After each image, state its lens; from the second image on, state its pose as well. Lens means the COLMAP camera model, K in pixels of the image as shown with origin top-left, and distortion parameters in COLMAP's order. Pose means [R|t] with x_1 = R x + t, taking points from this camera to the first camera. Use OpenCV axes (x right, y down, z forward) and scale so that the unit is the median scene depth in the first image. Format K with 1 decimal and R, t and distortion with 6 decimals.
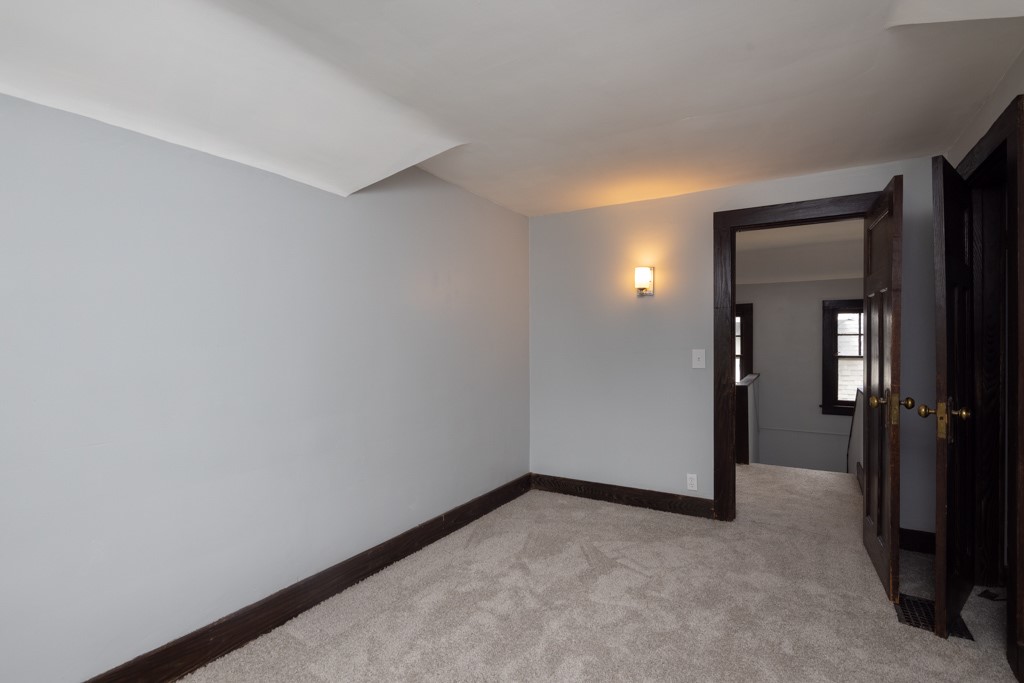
lens RADIAL K [[492.7, 0, 509.6], [0, 492.7, 341.7], [0, 0, 1]] dist [0.004580, -0.004485]
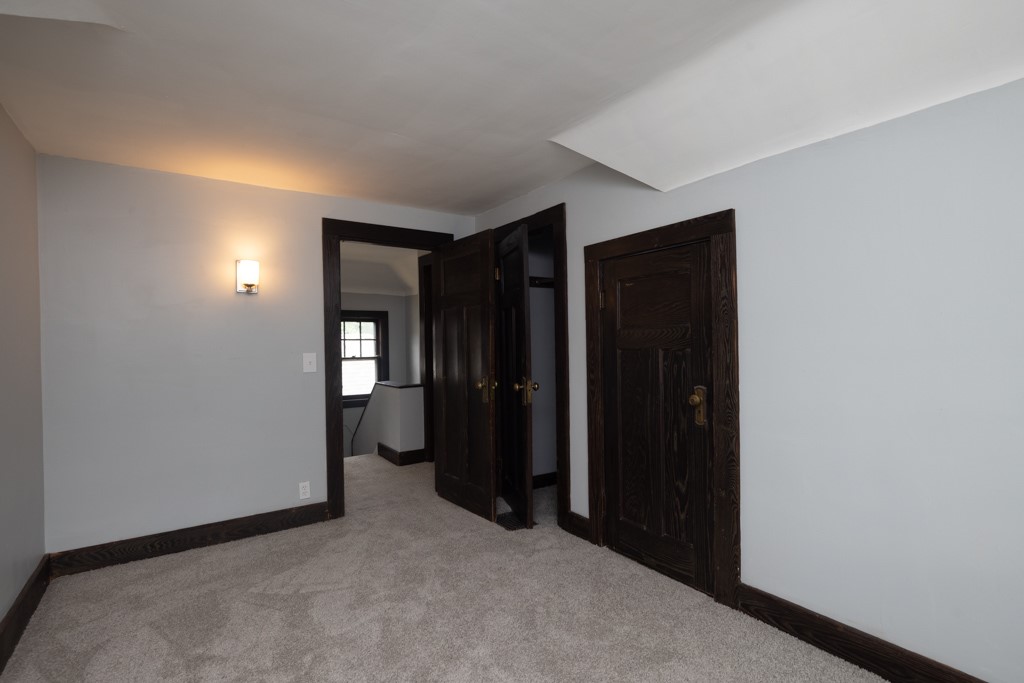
lens RADIAL K [[492.7, 0, 511.6], [0, 492.7, 342.5], [0, 0, 1]] dist [0.004580, -0.004485]
pose [[0.422716, -0.004361, 0.906252, -0.359381], [0.015814, 0.999872, -0.002565, 0.003593], [-0.906124, 0.015416, 0.422731, 0.235056]]
